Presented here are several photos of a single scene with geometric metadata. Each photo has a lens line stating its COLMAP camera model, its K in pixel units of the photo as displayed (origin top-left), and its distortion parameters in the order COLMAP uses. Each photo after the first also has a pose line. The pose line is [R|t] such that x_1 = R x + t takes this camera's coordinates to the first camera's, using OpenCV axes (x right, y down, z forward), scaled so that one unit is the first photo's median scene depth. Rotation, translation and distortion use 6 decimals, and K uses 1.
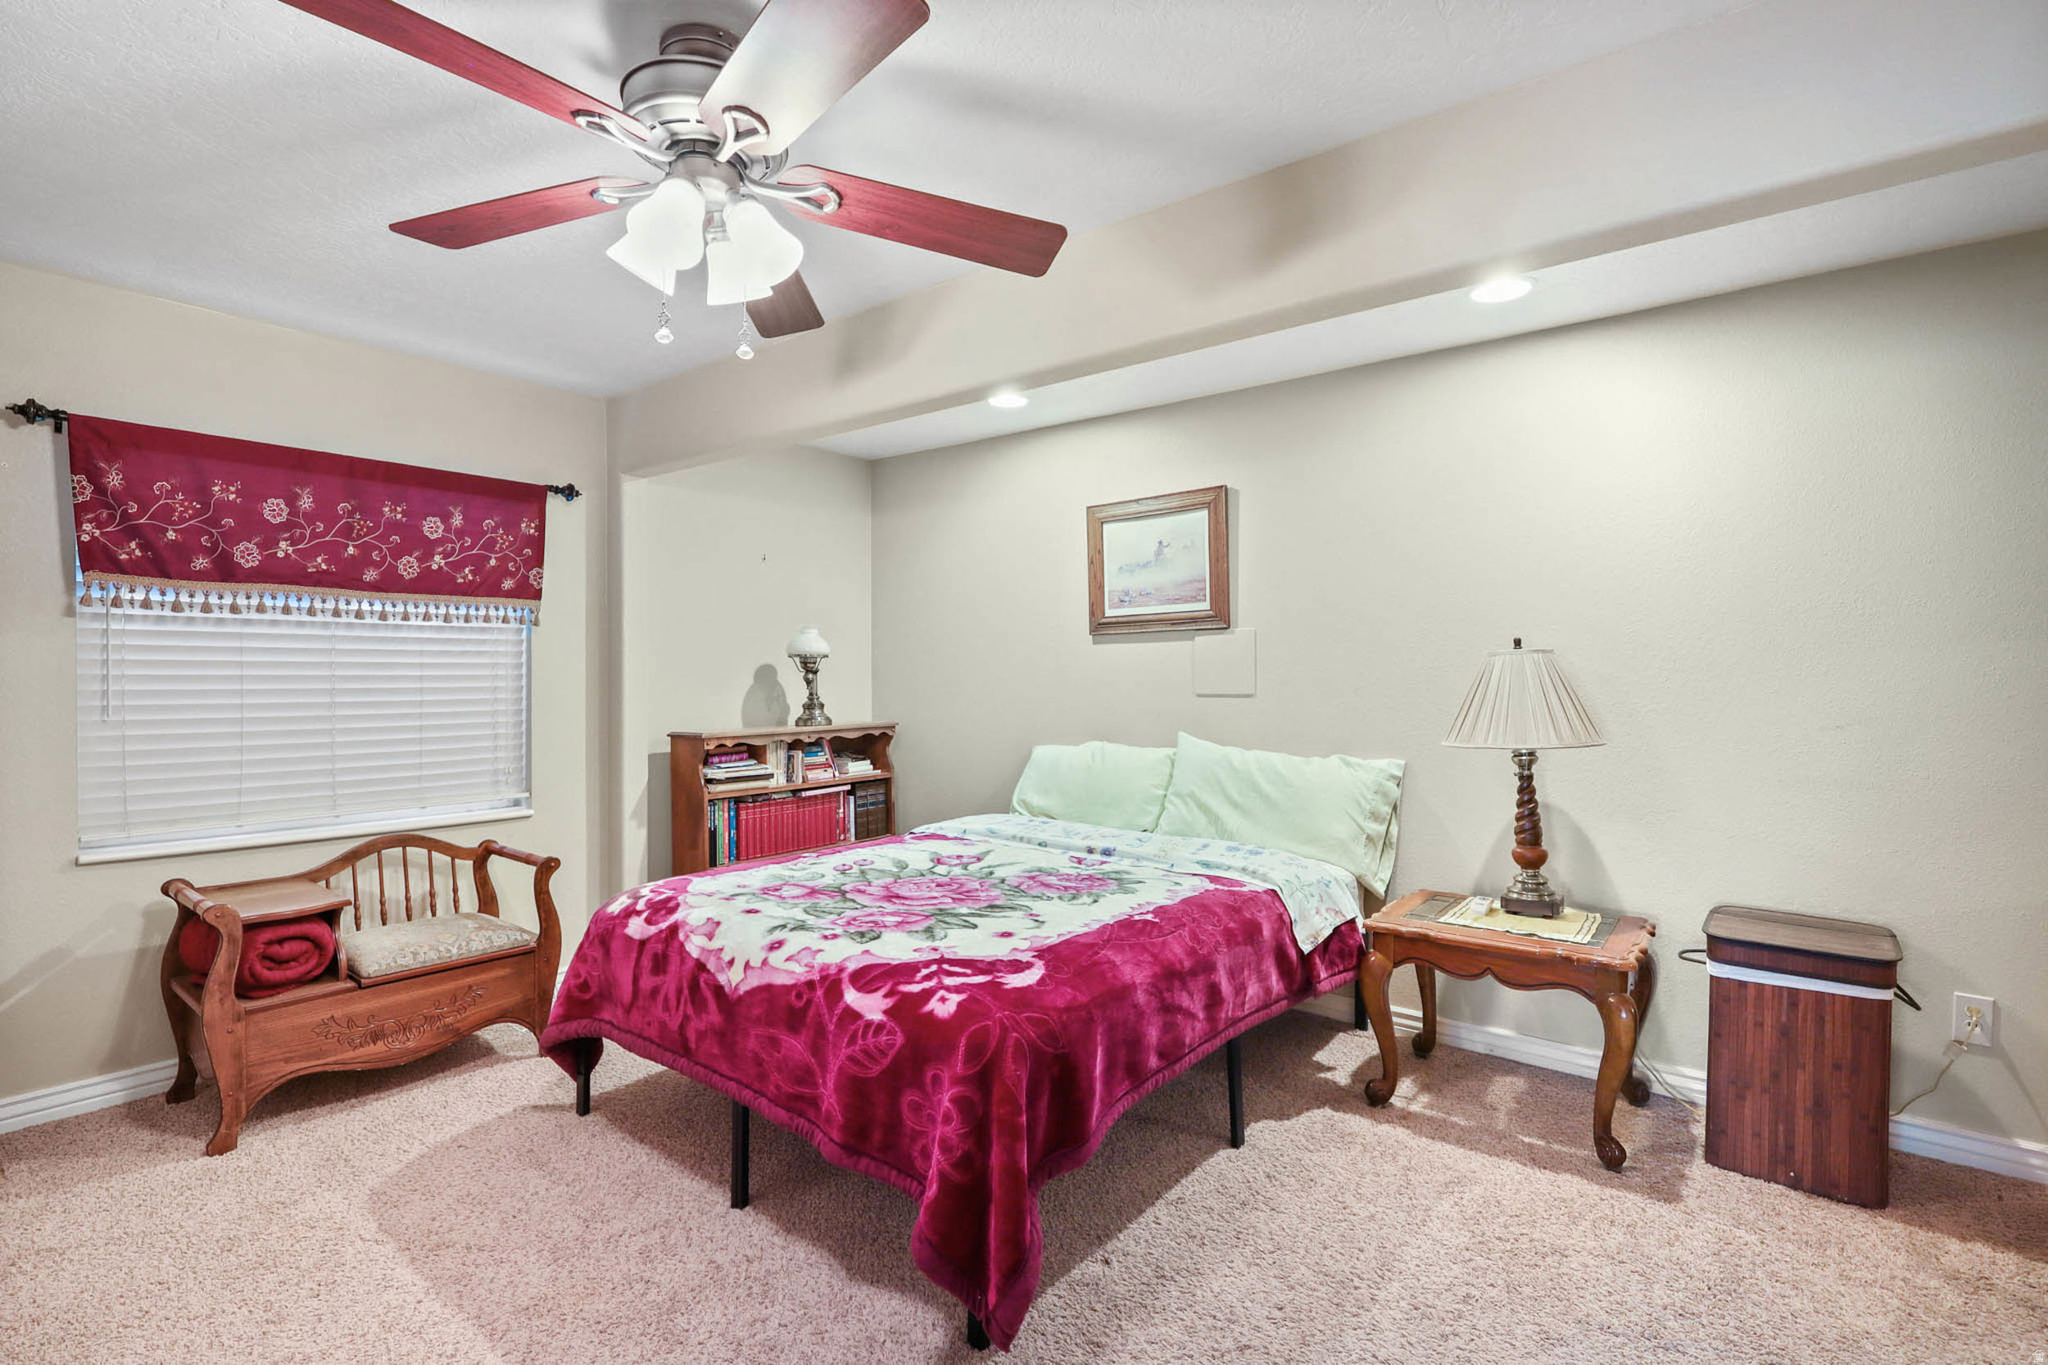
lens RADIAL K [[954.1, 0, 1036.8], [0, 954.1, 688.1], [0, 0, 1]] dist [-0.012532, 0.003476]
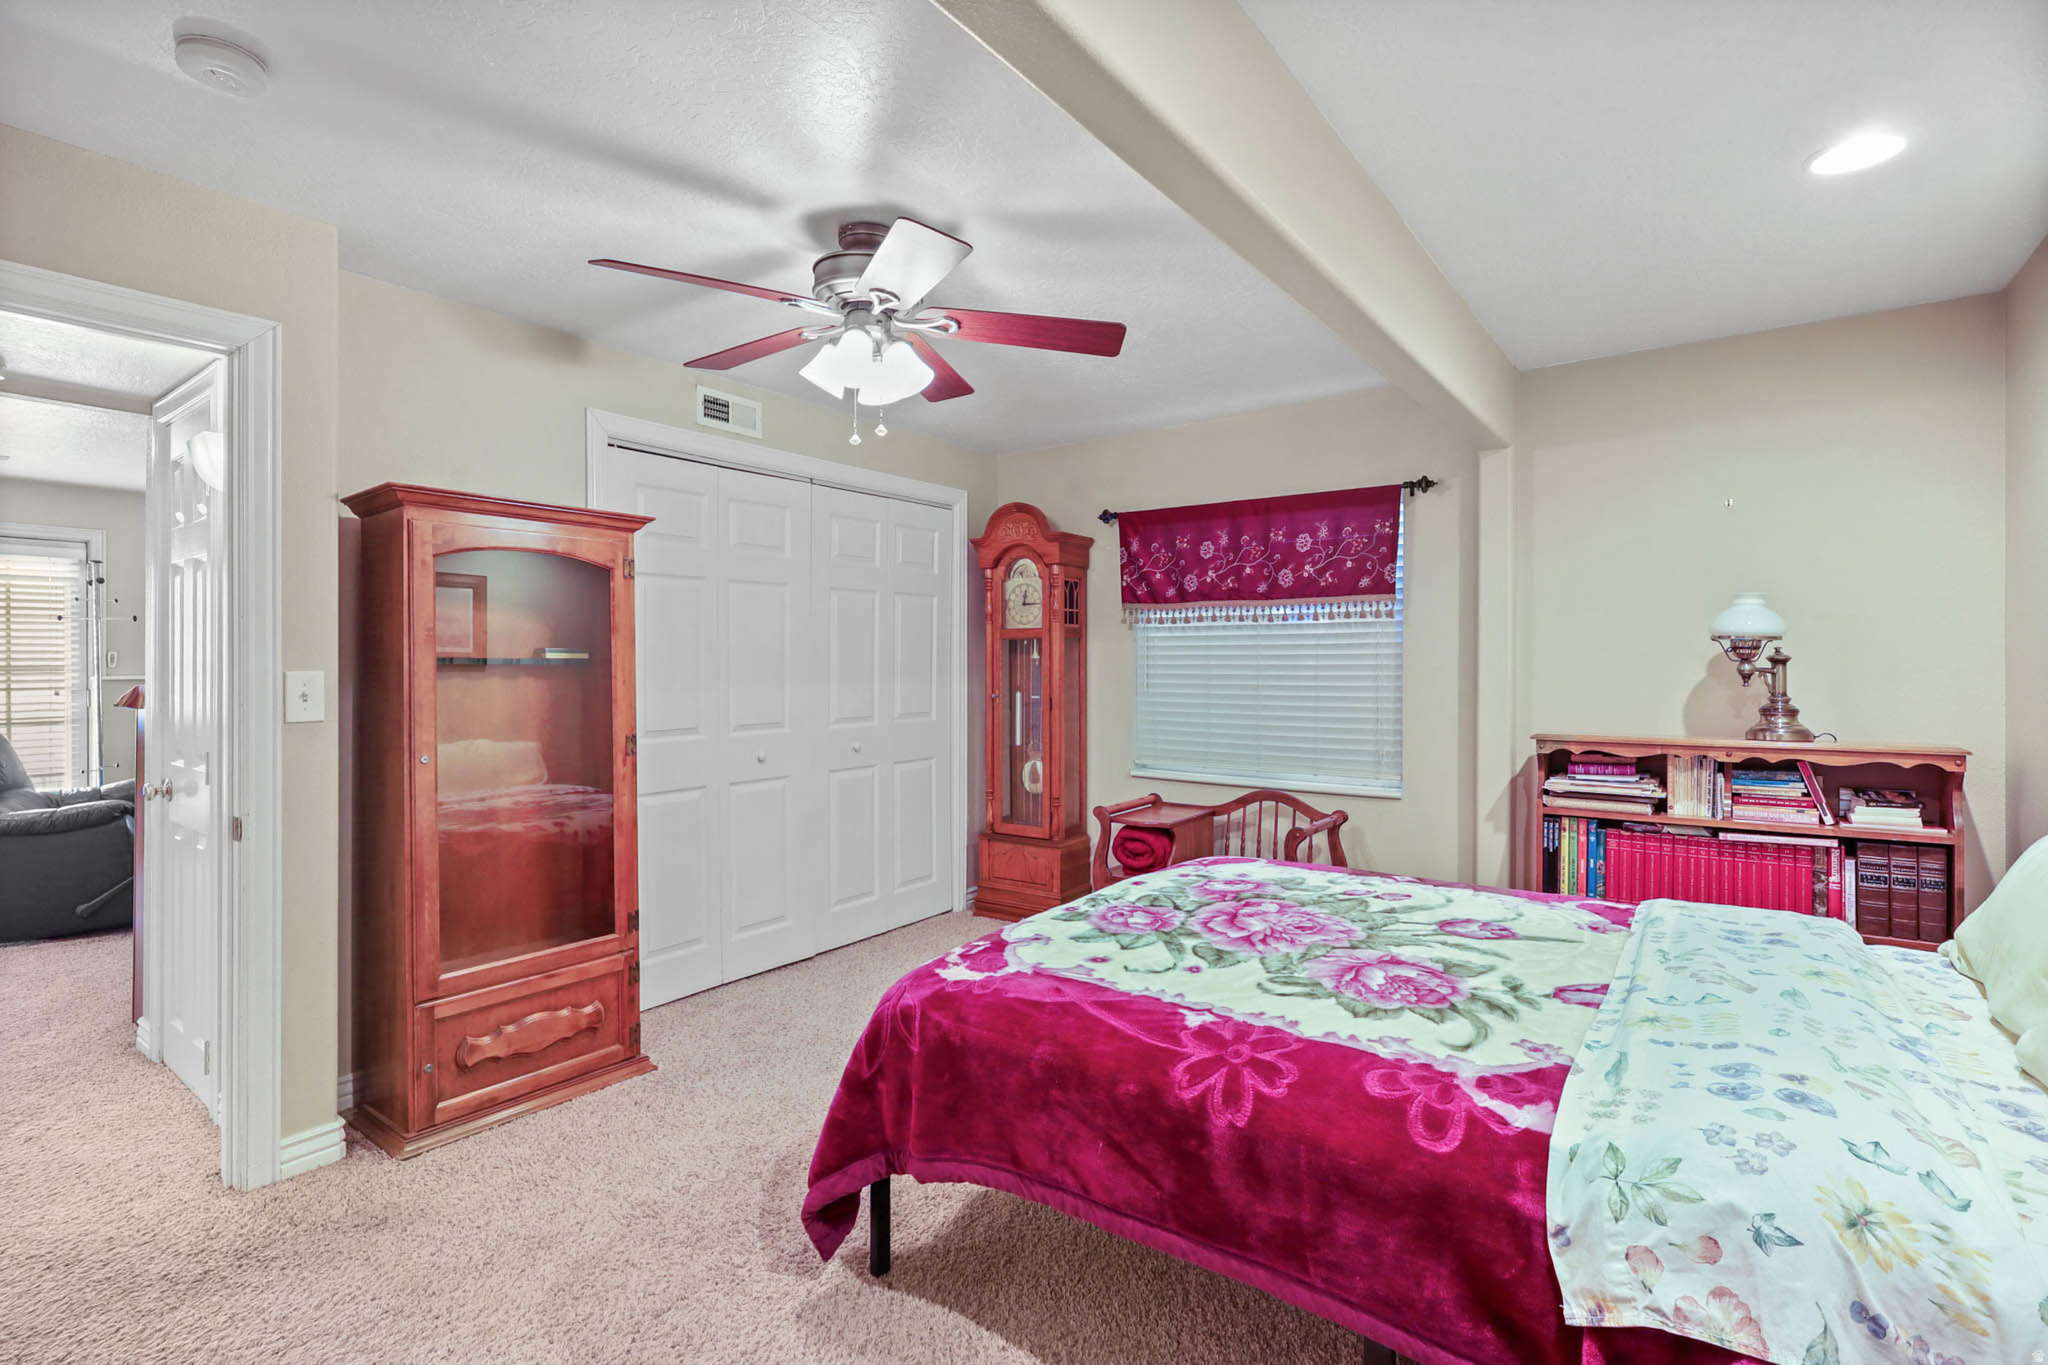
lens RADIAL K [[954.1, 0, 1036.5], [0, 954.1, 667.0], [0, 0, 1]] dist [-0.012532, 0.003476]
pose [[0.044131, -0.000135, -0.999026, 0.535909], [-0.018373, 0.999831, -0.000946, -0.003291], [0.998857, 0.018397, 0.044121, 0.583520]]
